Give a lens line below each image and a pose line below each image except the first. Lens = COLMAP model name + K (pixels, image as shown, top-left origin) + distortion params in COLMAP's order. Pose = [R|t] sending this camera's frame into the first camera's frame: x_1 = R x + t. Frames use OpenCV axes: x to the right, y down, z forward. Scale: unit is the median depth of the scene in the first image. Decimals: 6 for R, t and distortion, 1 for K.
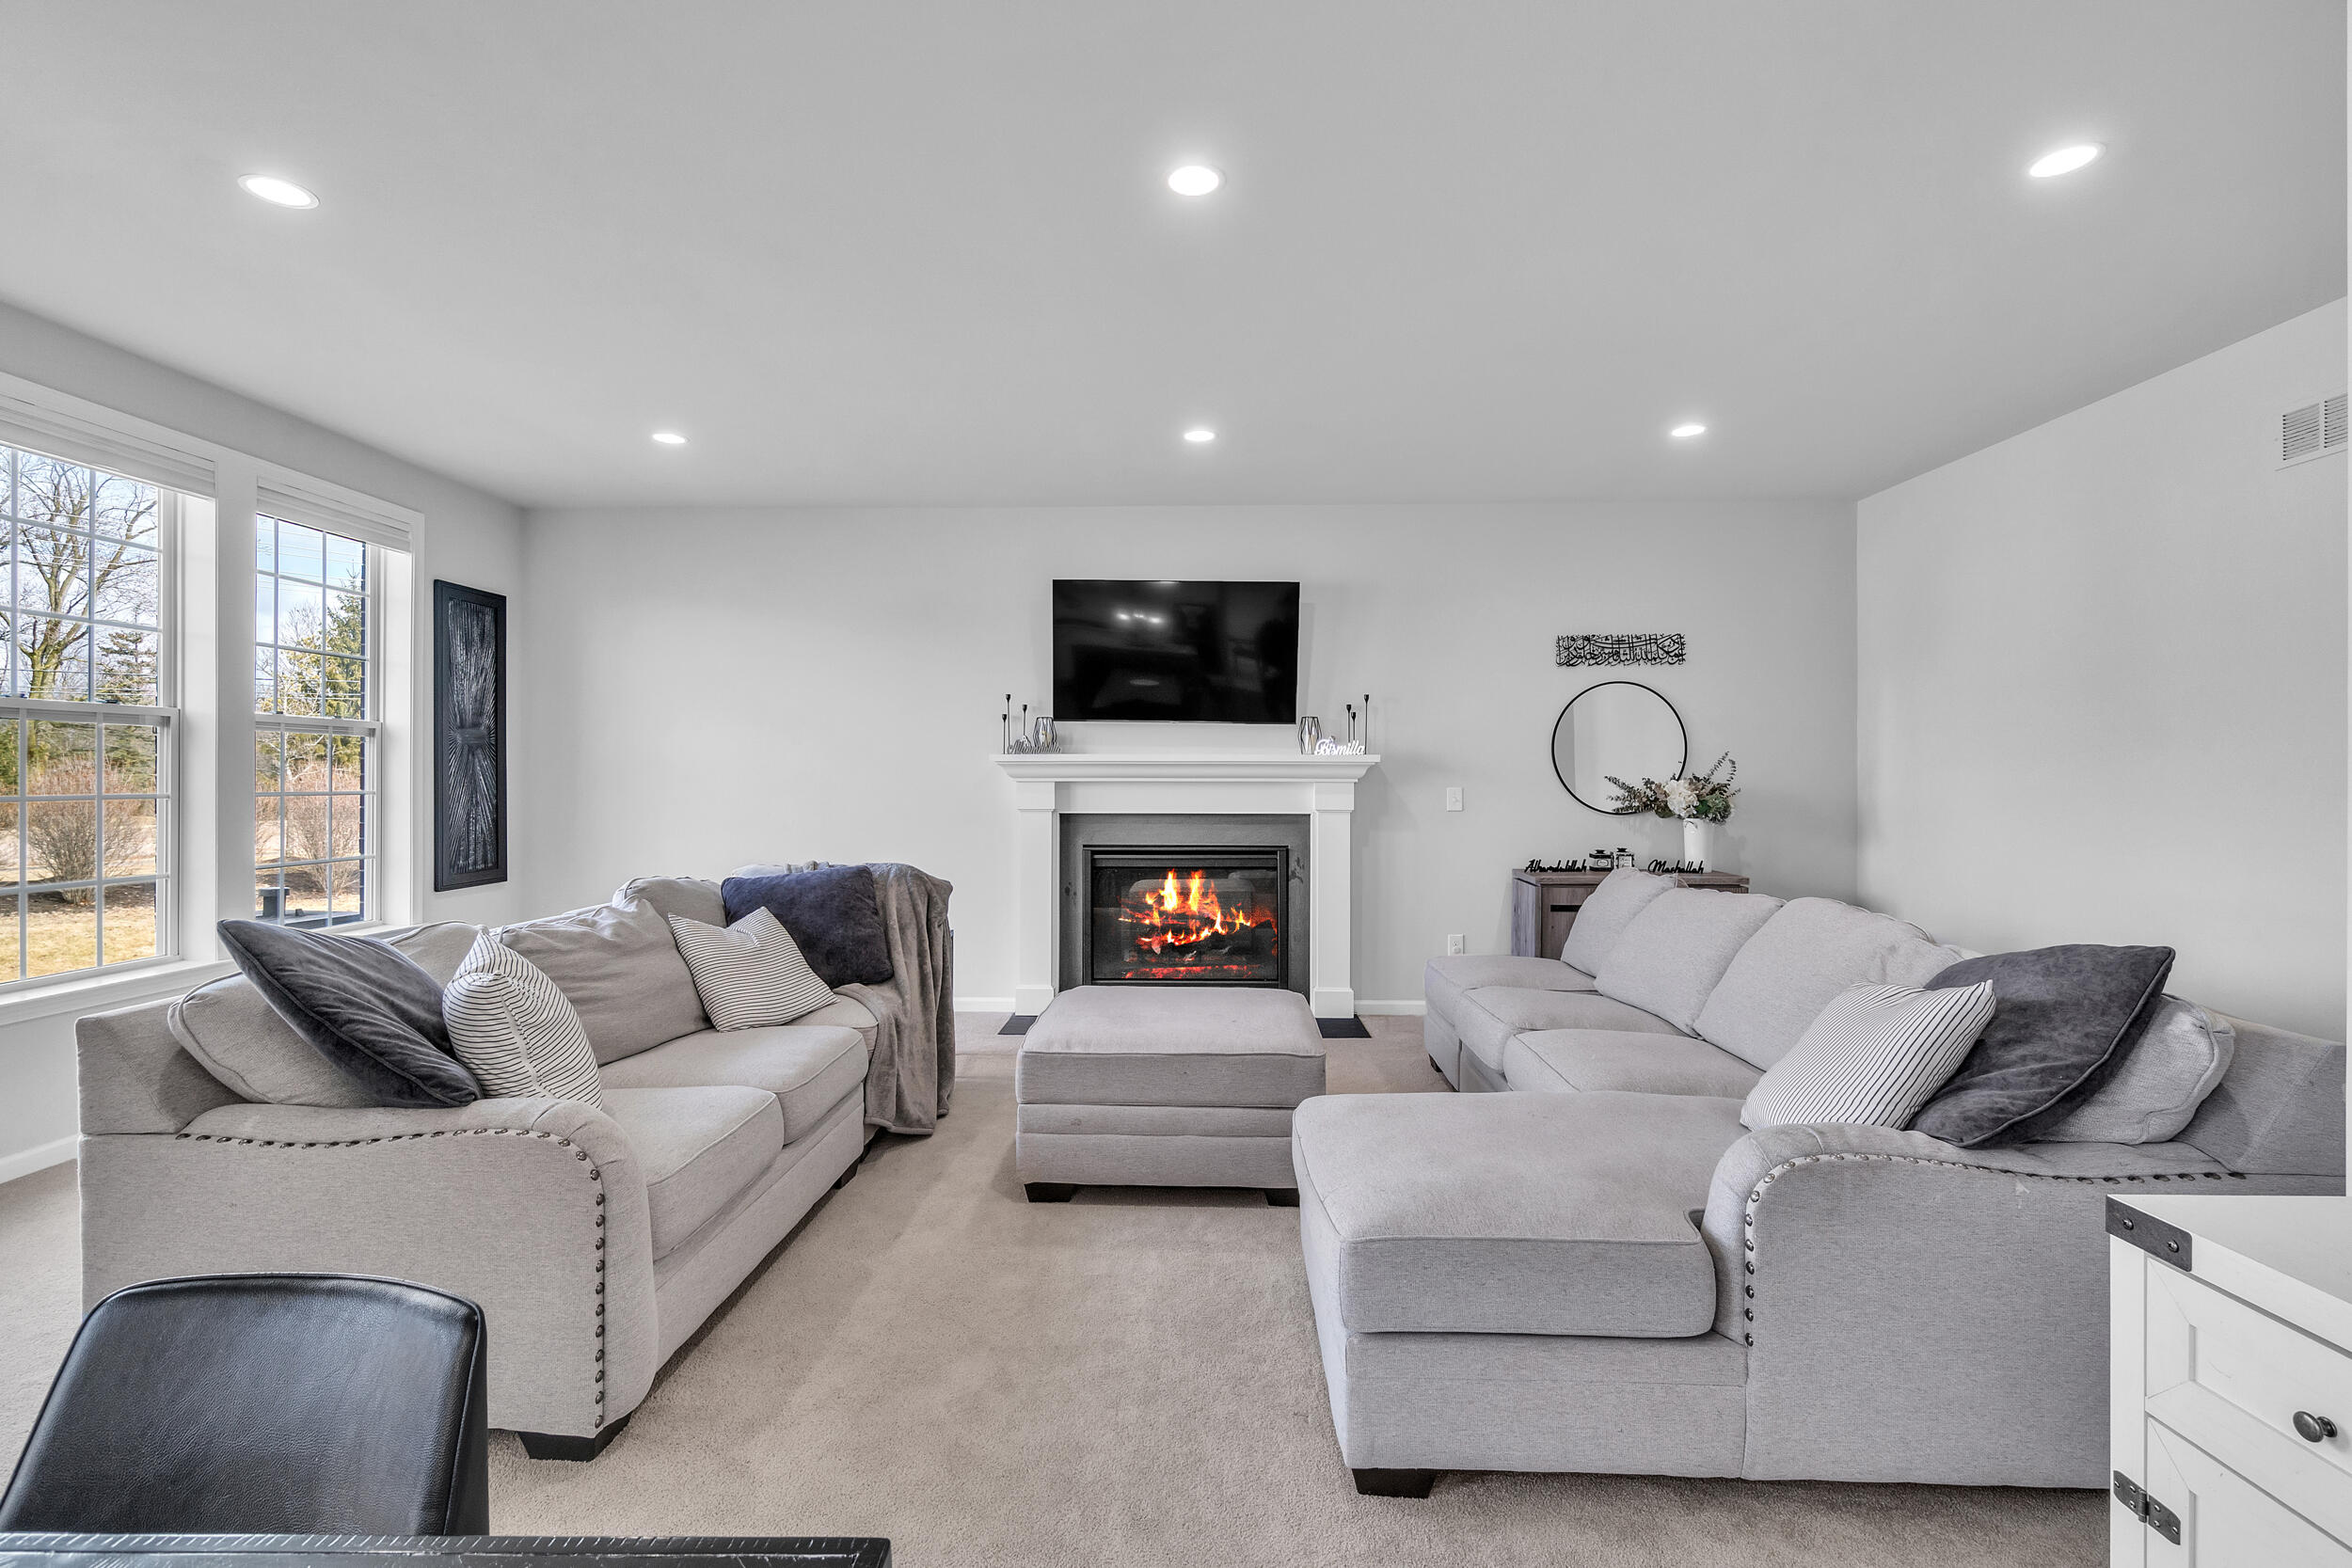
lens RADIAL K [[1039.4, 0, 1183.5], [0, 1039.4, 791.0], [0, 0, 1]] dist [-0.008036, 0.001842]
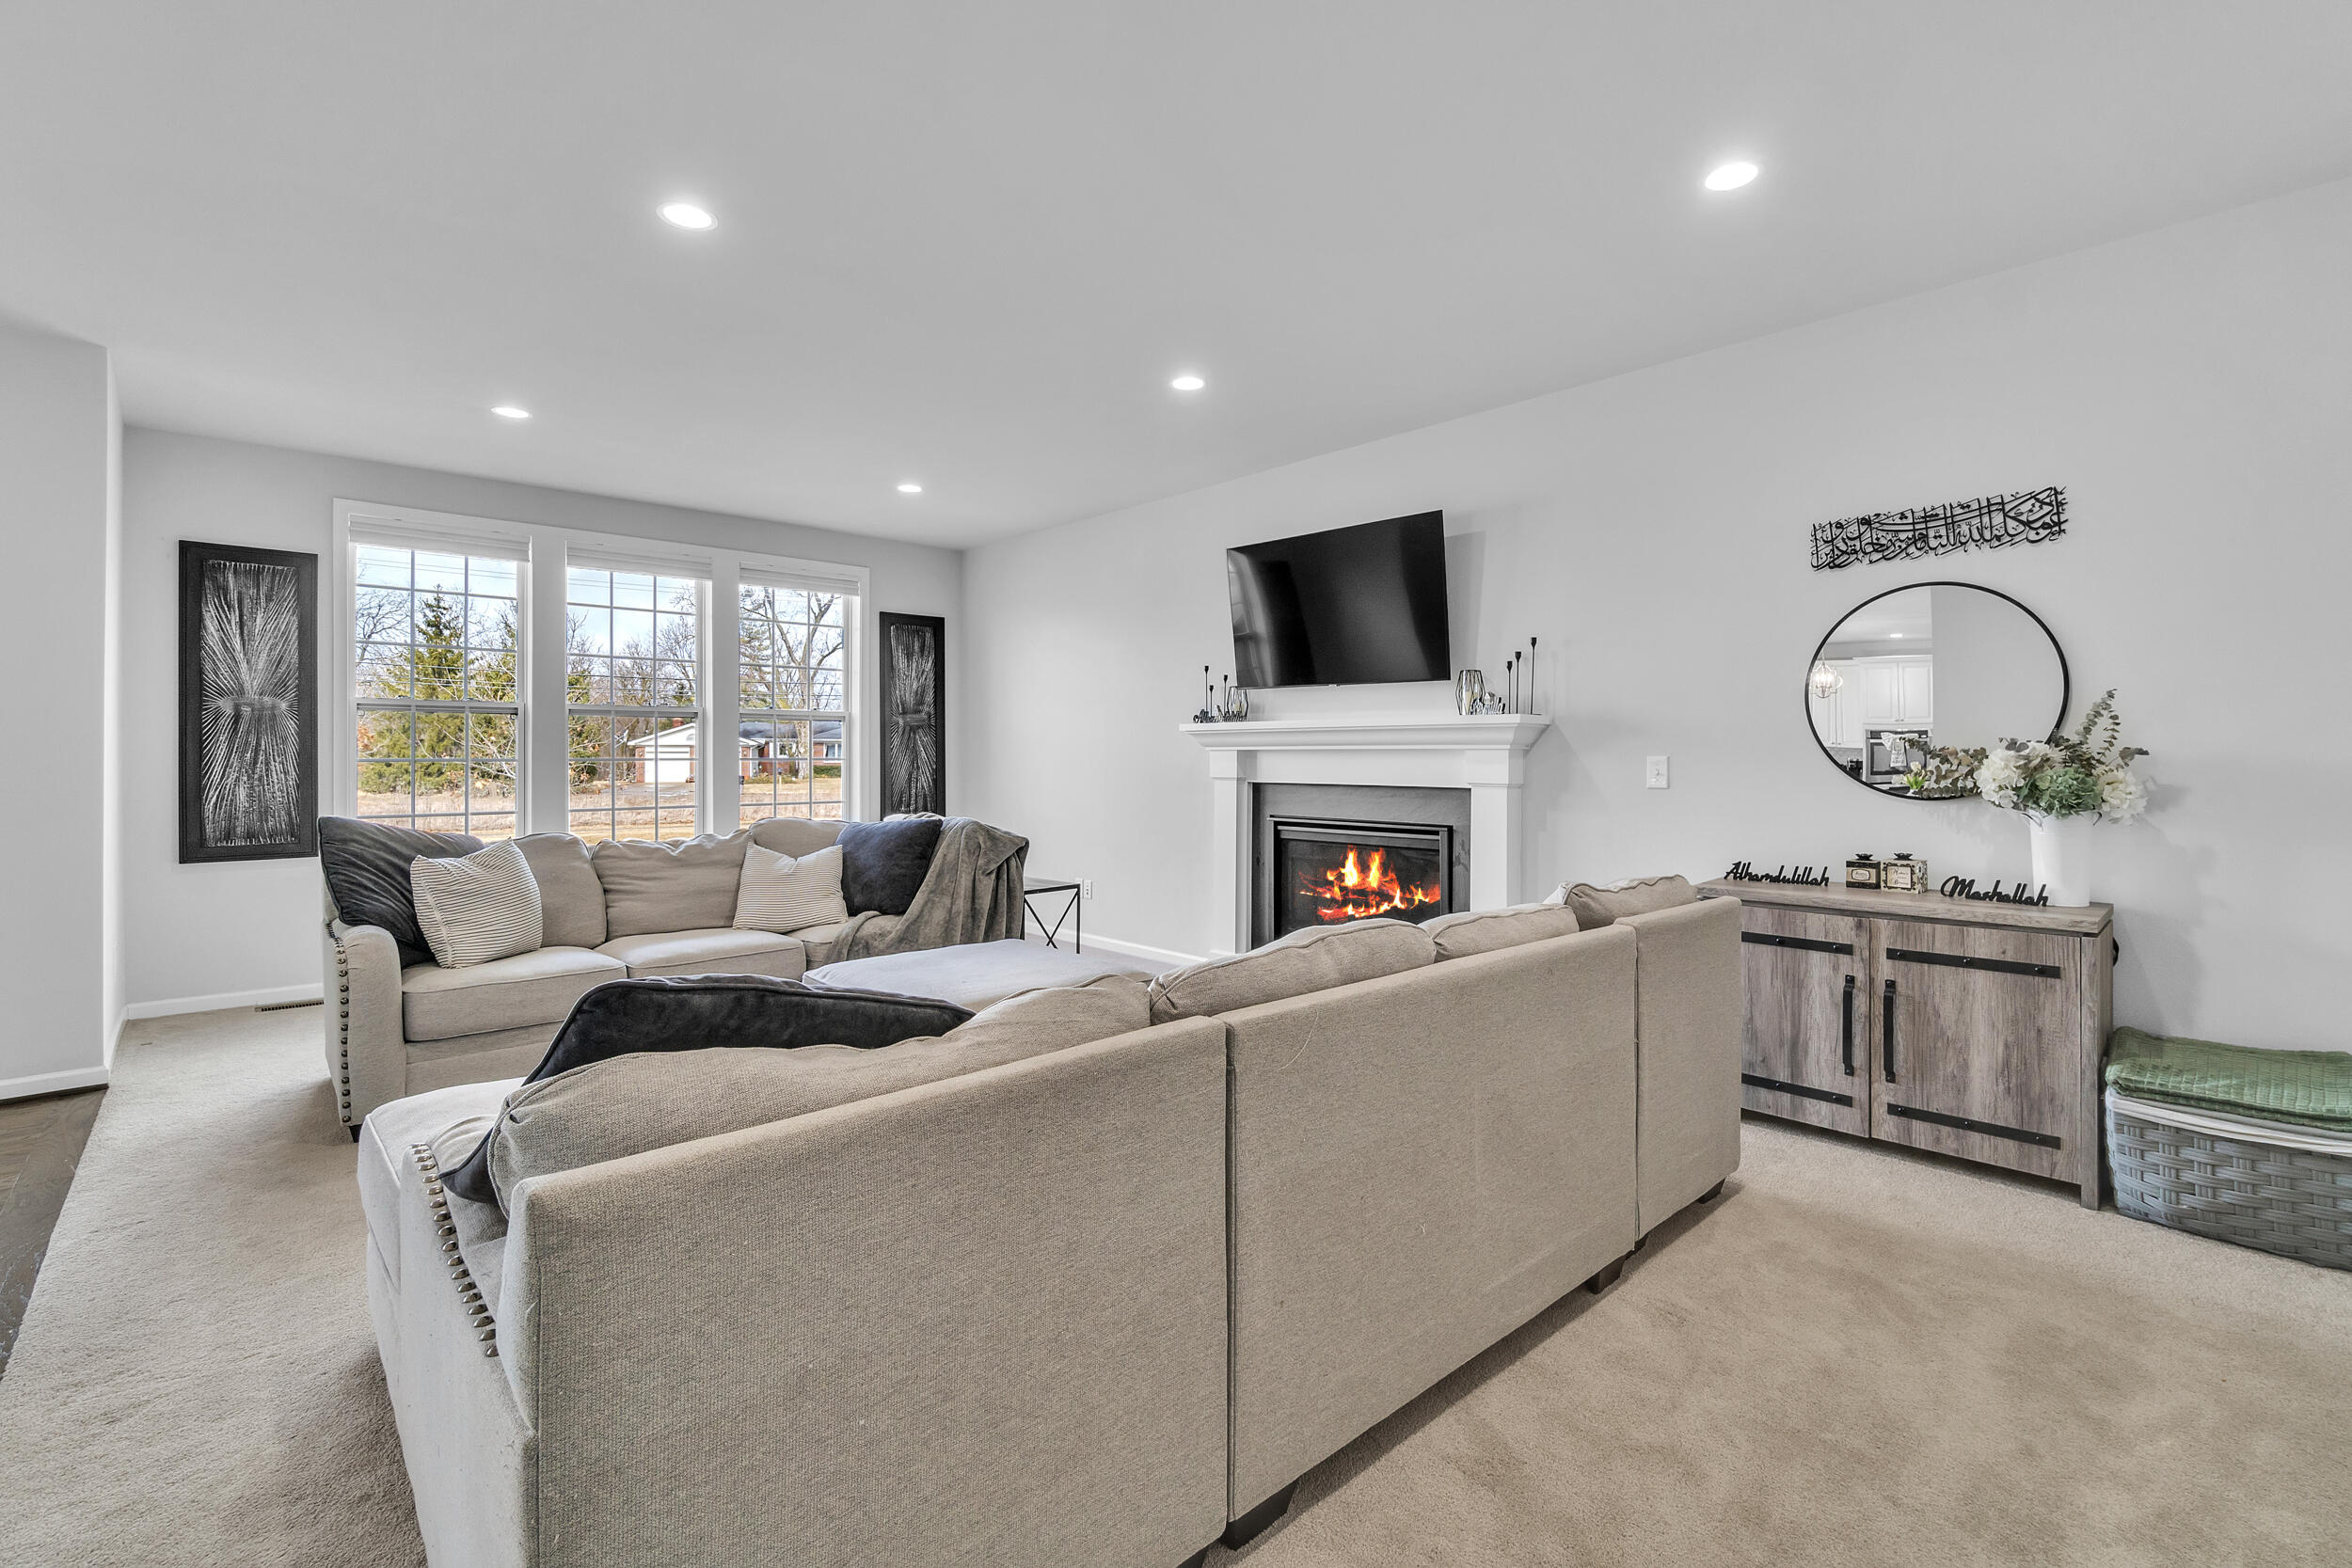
lens RADIAL K [[1039.4, 0, 1204.0], [0, 1039.4, 820.2], [0, 0, 1]] dist [-0.008036, 0.001842]
pose [[0.700164, 0.043986, -0.712626, 0.570996], [-0.003053, 0.998276, 0.058618, -0.000374], [0.713976, -0.038866, 0.699091, 0.265416]]
